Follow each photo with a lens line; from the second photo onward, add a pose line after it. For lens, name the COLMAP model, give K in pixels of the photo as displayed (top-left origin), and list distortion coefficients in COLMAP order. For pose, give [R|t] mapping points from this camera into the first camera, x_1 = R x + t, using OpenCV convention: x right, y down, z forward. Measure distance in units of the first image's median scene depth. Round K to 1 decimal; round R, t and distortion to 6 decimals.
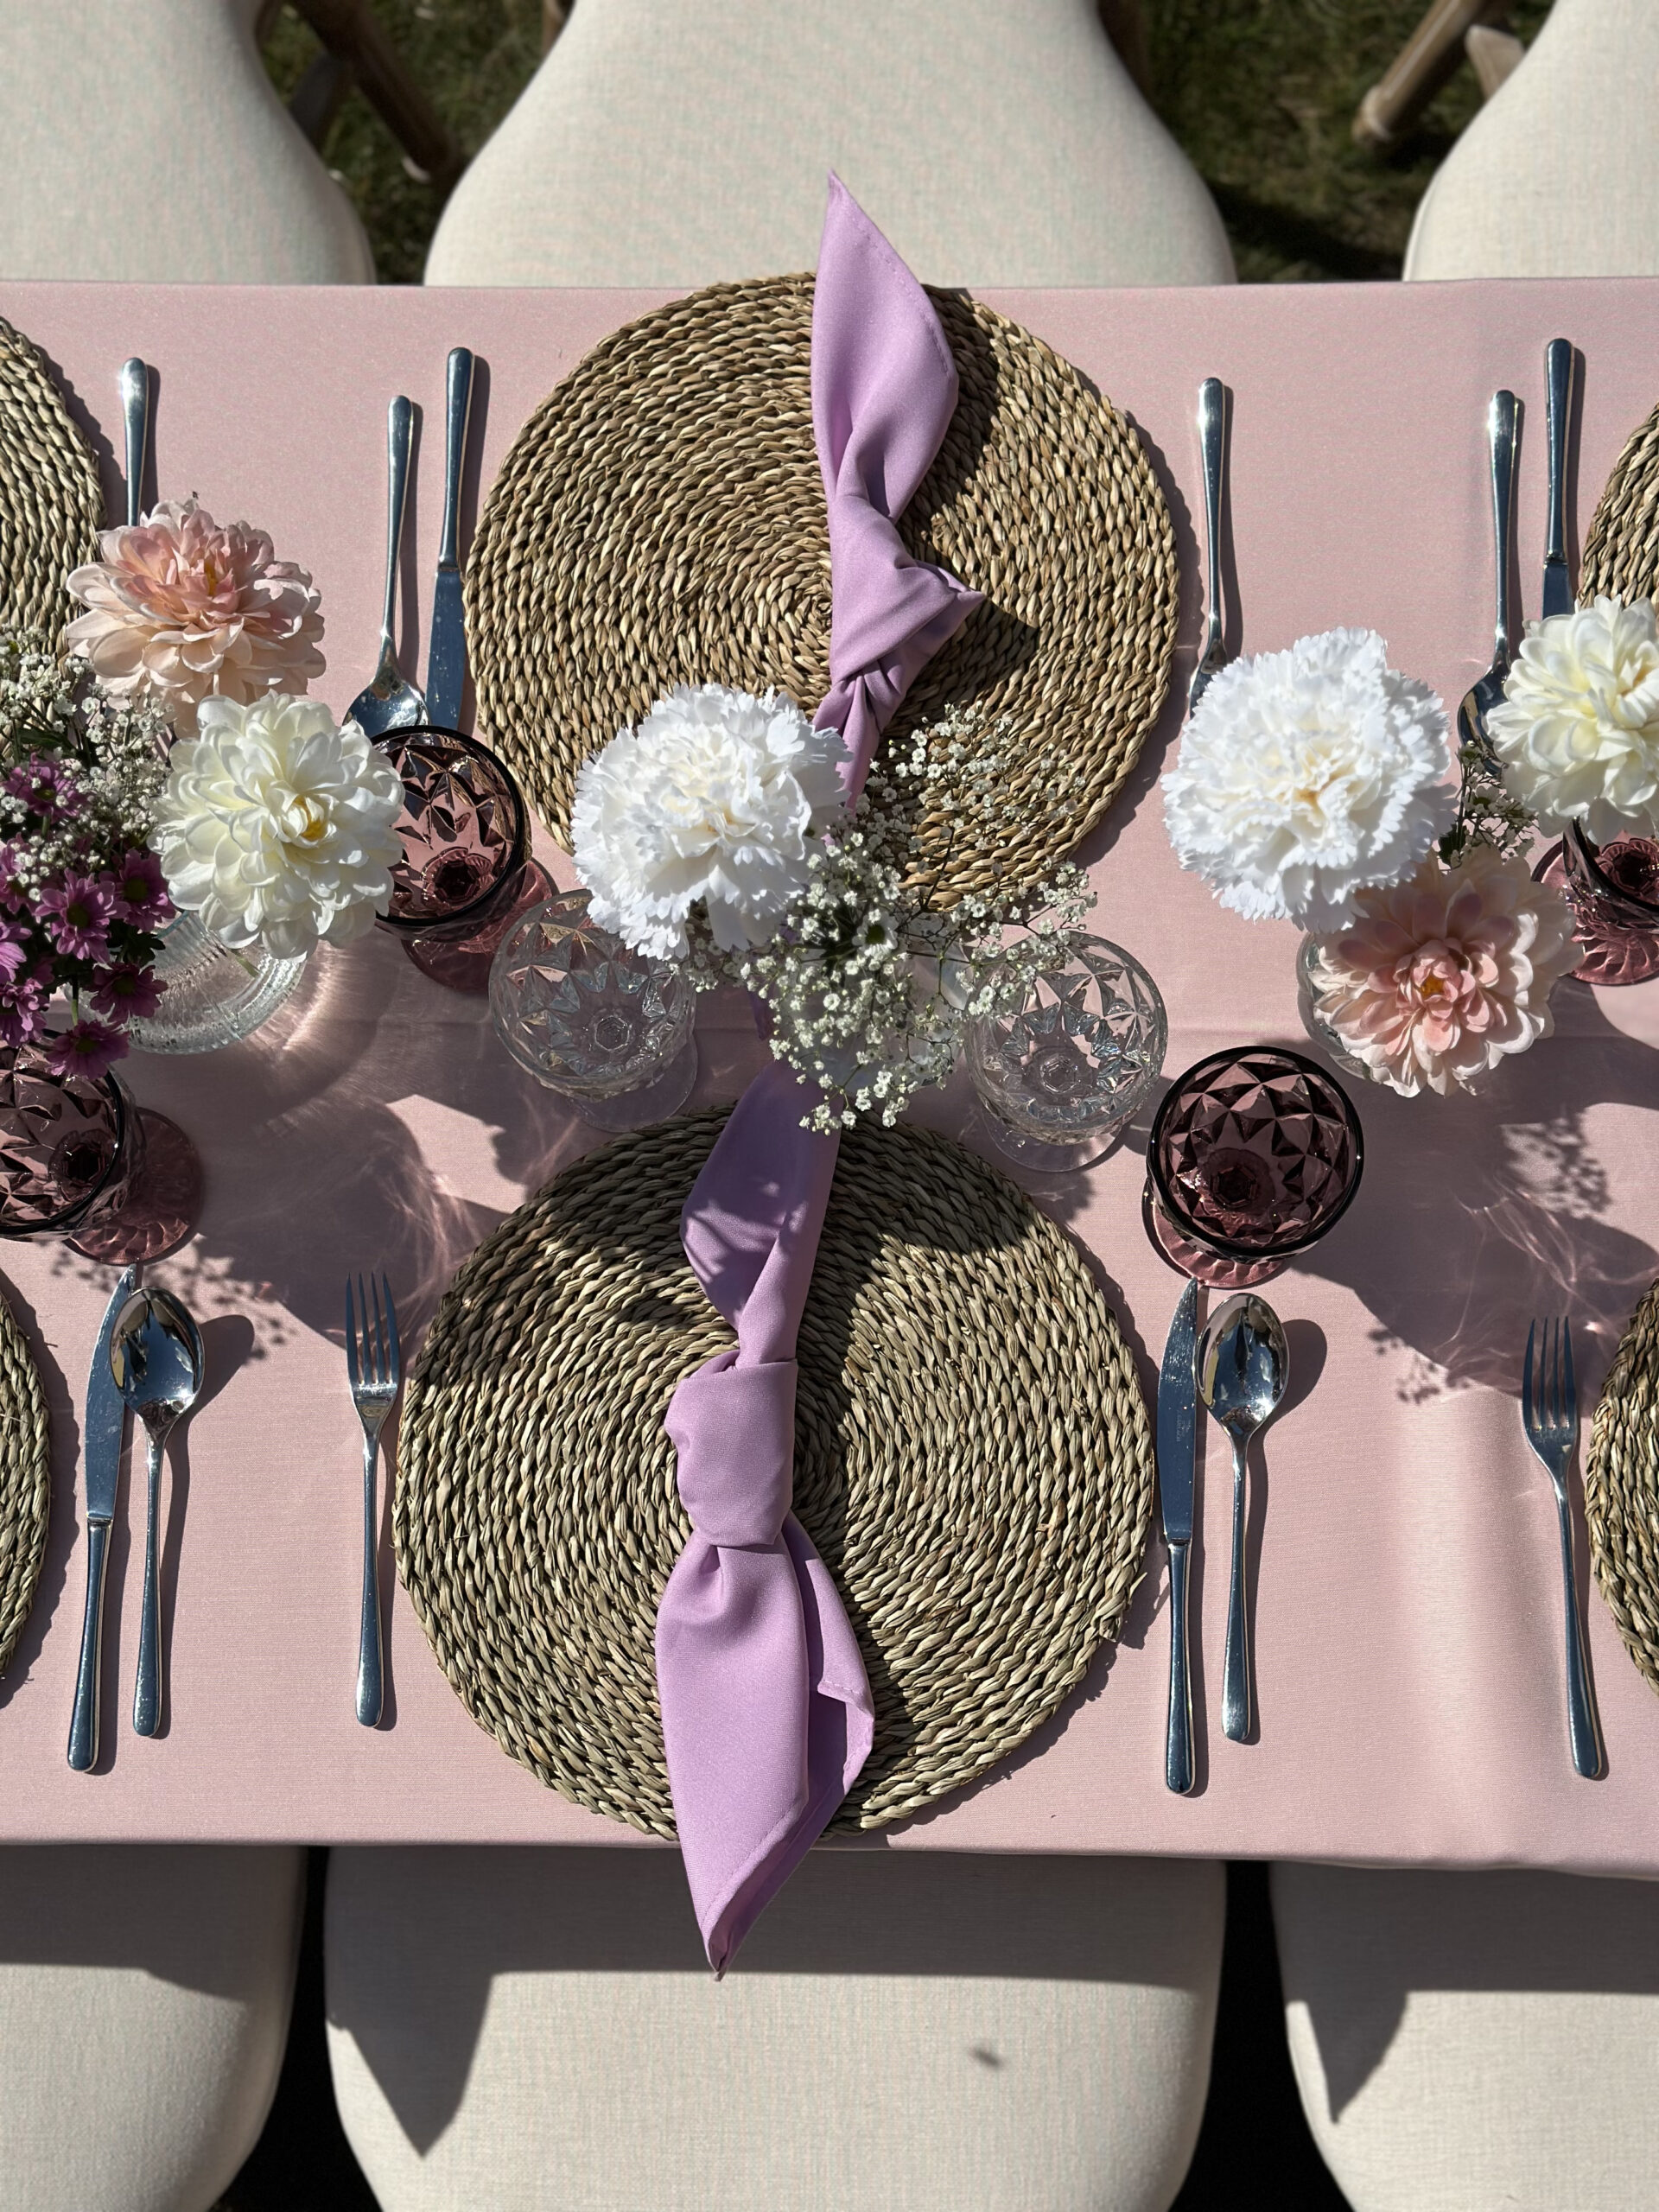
lens RADIAL K [[3030.0, 0, 819.8], [0, 3030.0, 1112.7], [0, 0, 1]] dist [0.168666, 0.000000]
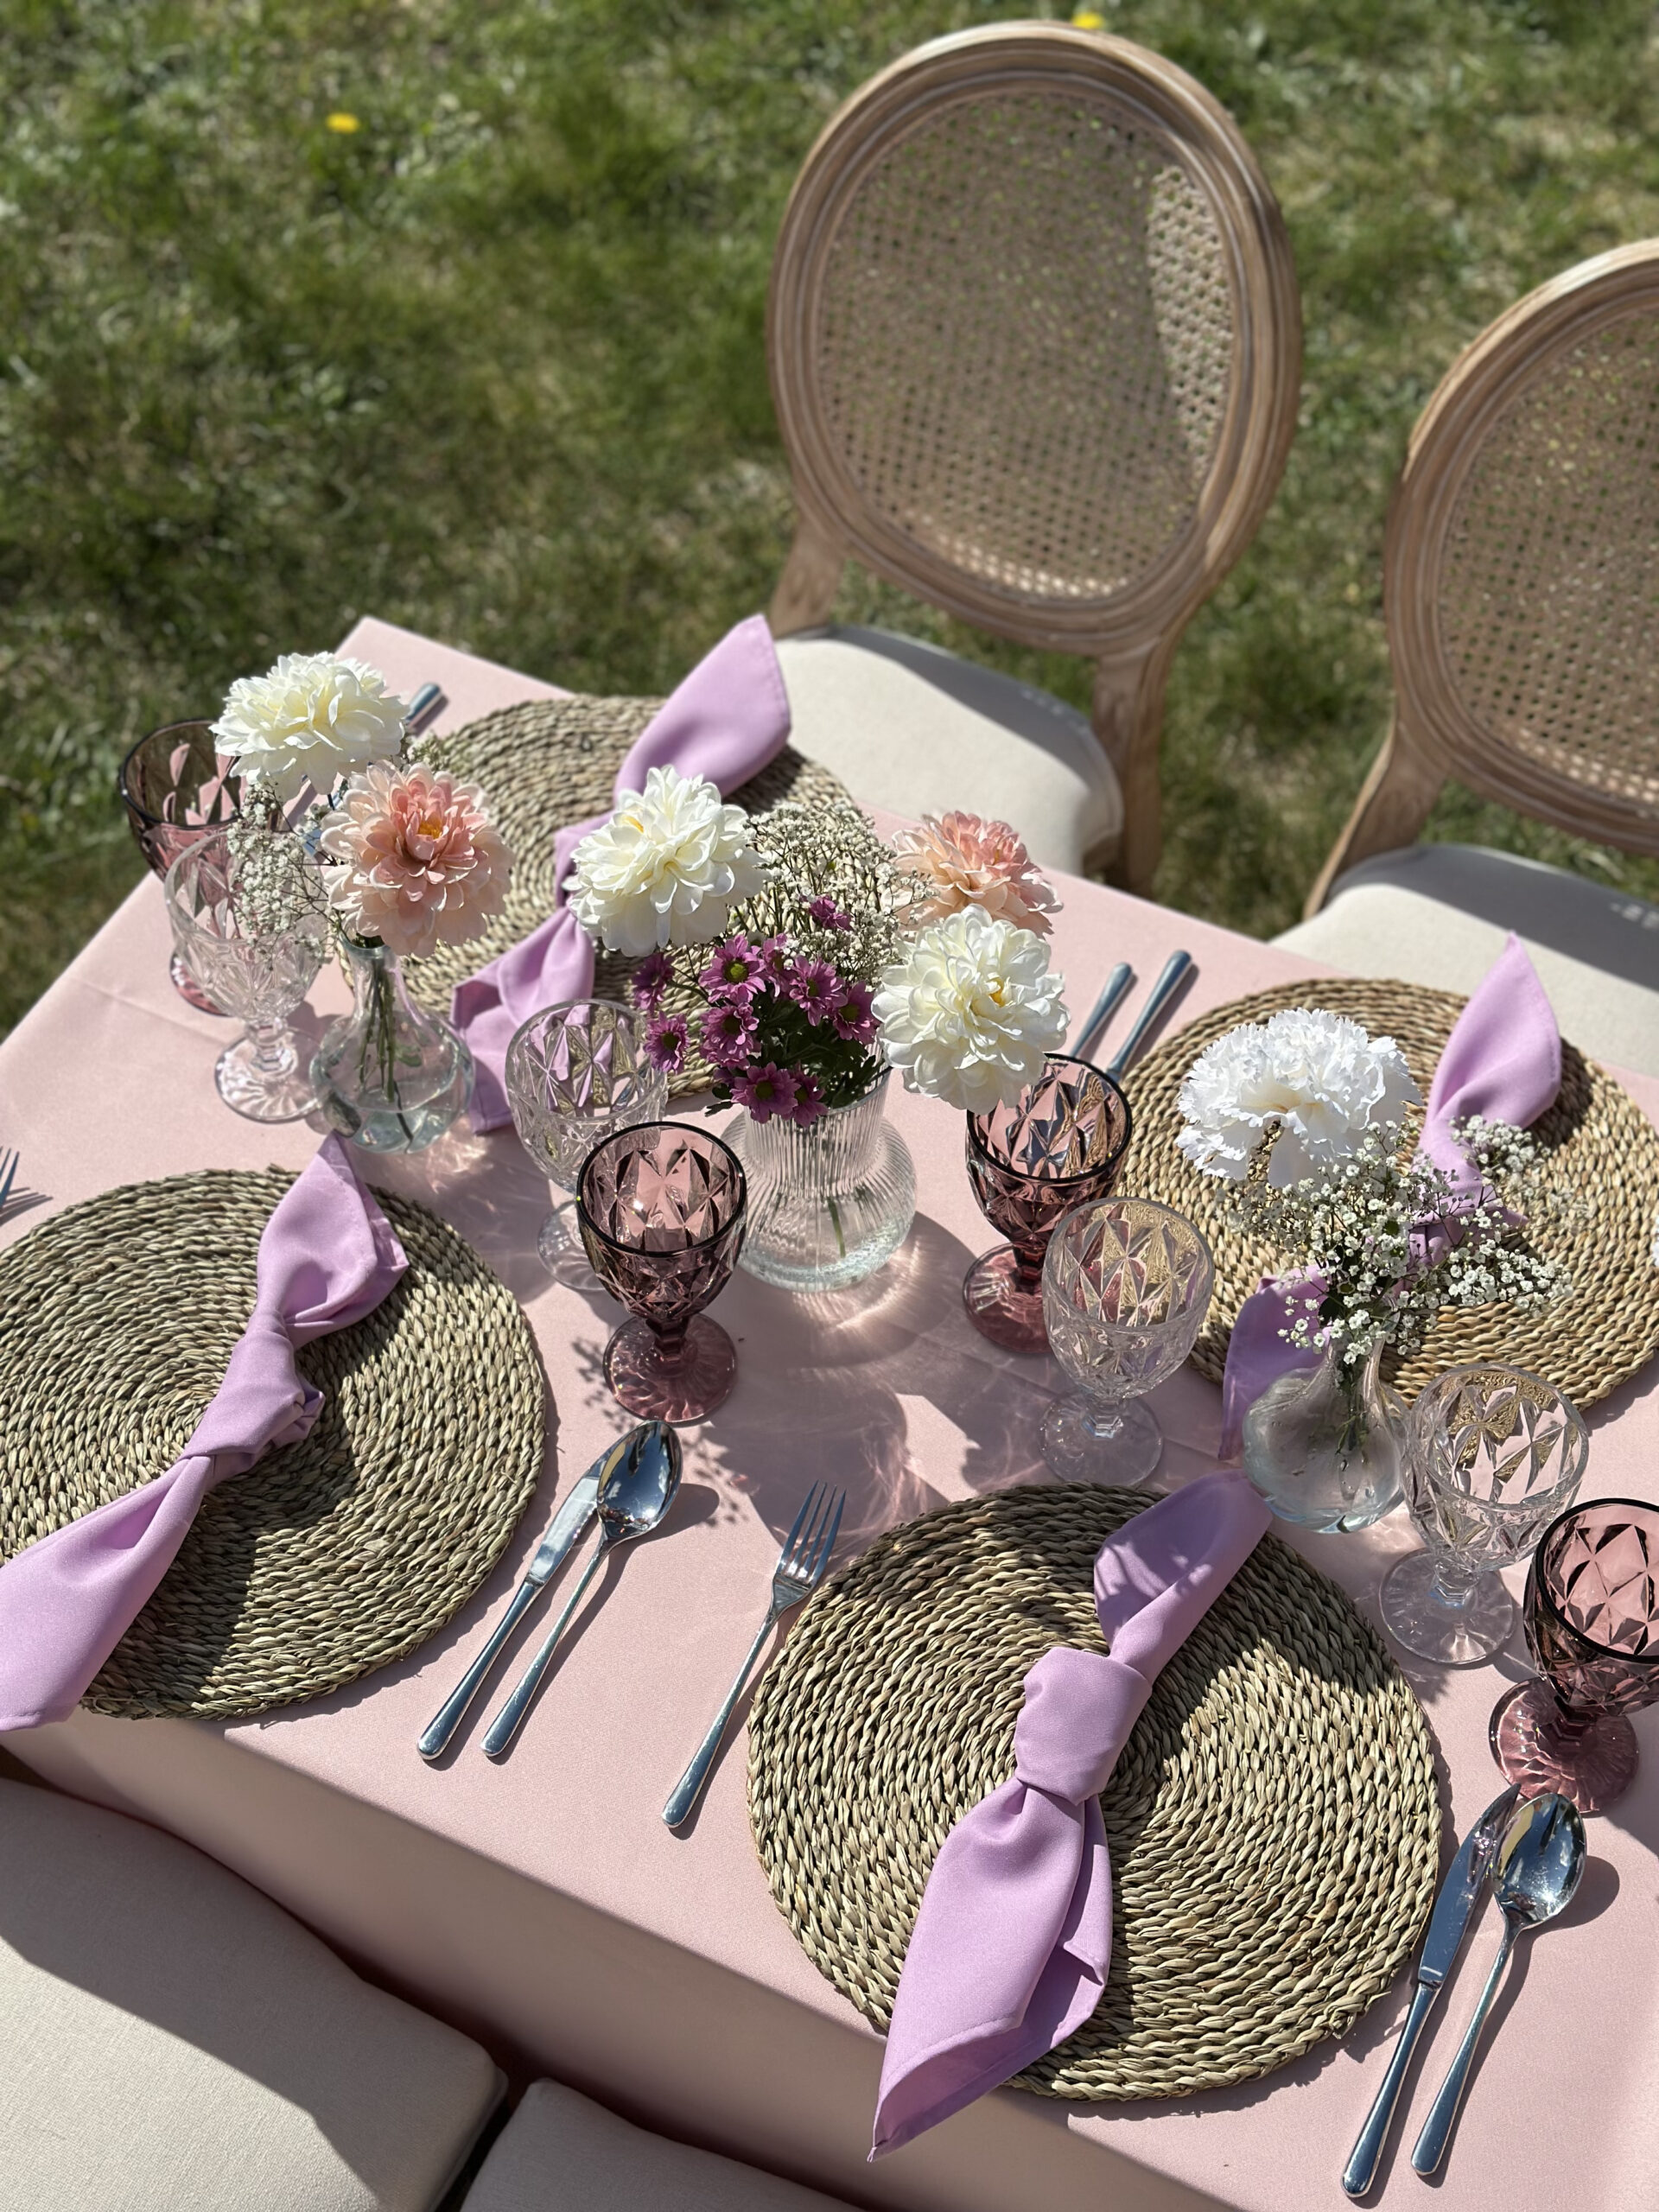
lens RADIAL K [[3030.0, 0, 855.6], [0, 3030.0, 1169.0], [0, 0, 1]] dist [0.168666, 0.000000]
pose [[0.909998, 0.359518, -0.206519, 0.055605], [-0.414308, 0.807581, -0.419717, 0.439332], [0.015885, 0.467504, 0.883848, -0.080486]]
